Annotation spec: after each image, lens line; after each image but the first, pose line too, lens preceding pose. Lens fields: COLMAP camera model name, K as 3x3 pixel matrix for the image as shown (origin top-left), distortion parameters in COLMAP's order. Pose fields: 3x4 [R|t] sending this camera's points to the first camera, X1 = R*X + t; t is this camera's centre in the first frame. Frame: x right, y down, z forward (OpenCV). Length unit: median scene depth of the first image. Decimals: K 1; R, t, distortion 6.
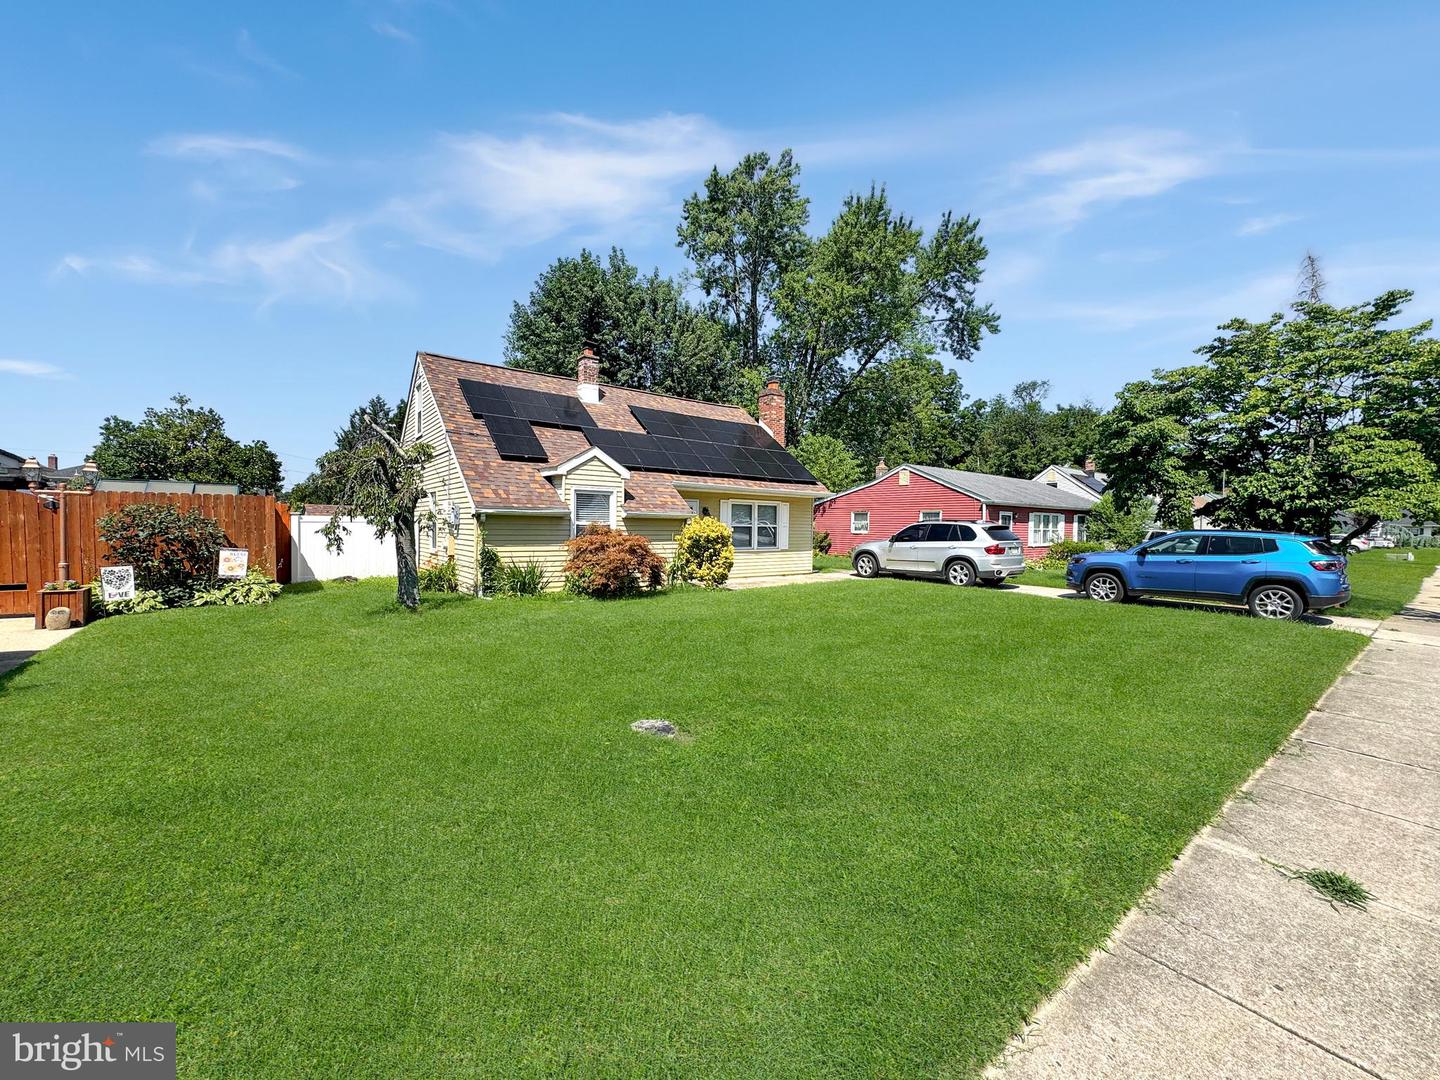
lens RADIAL K [[578.5, 0, 720.0], [0, 578.5, 535.7], [0, 0, 1]] dist [-0.000810, -0.000014]
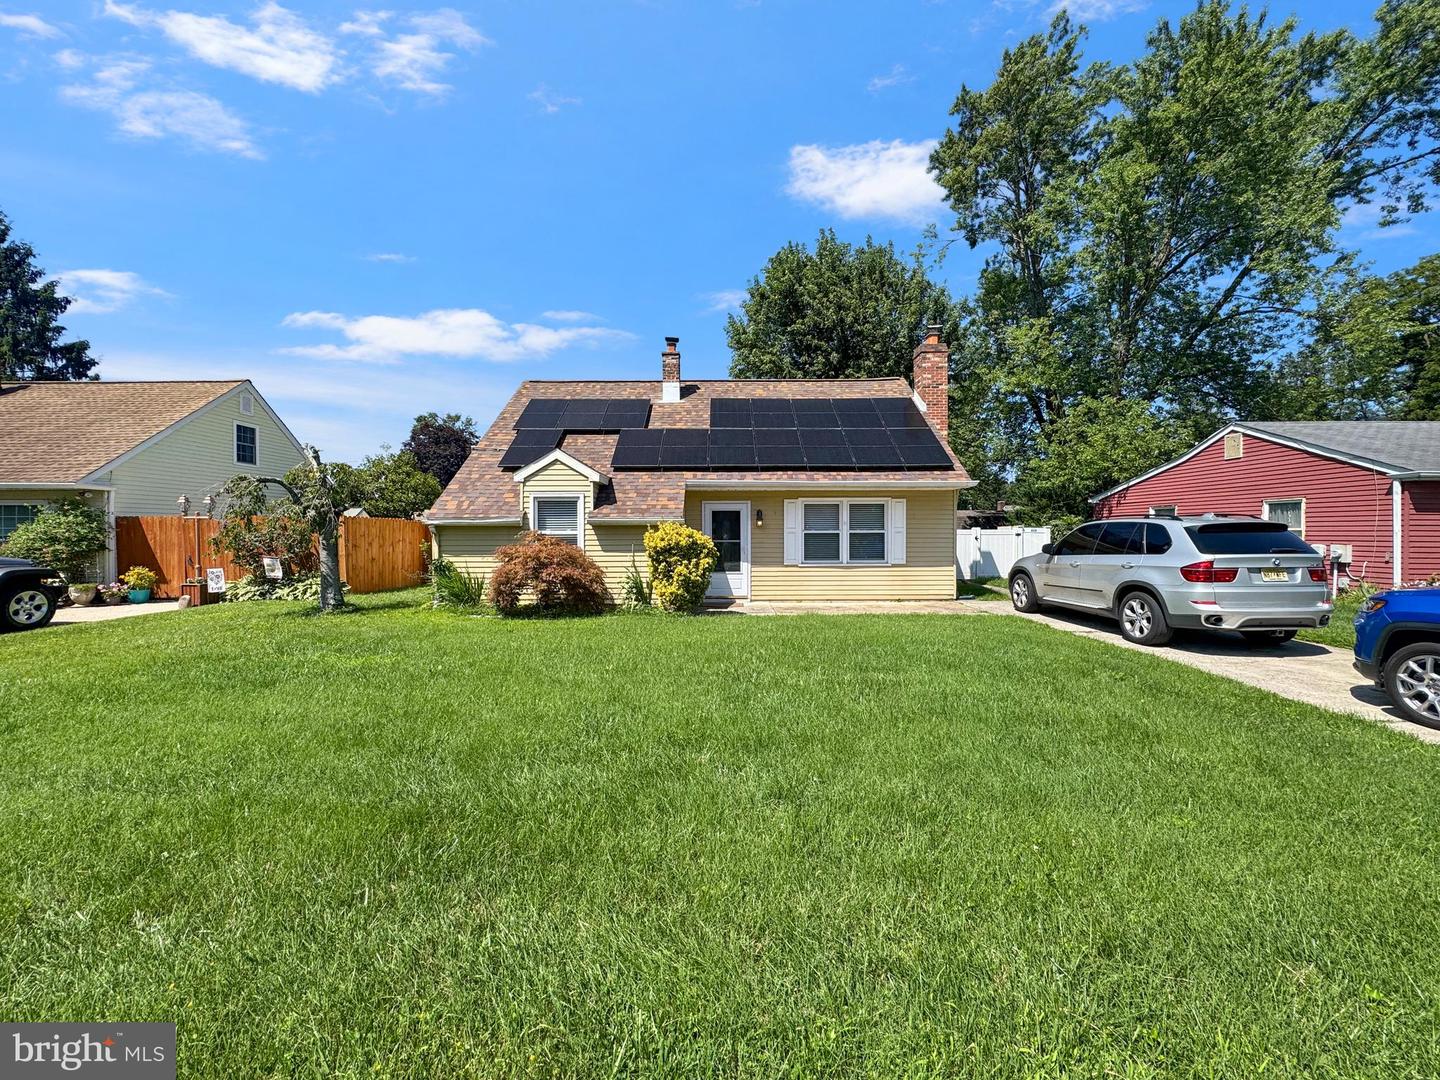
lens RADIAL K [[578.5, 0, 720.0], [0, 578.5, 535.7], [0, 0, 1]] dist [-0.000810, -0.000014]
pose [[0.788574, -0.012310, -0.614817, 0.429440], [0.002918, 0.999863, -0.016276, -0.000385], [0.614933, 0.011041, 0.788502, 0.338179]]
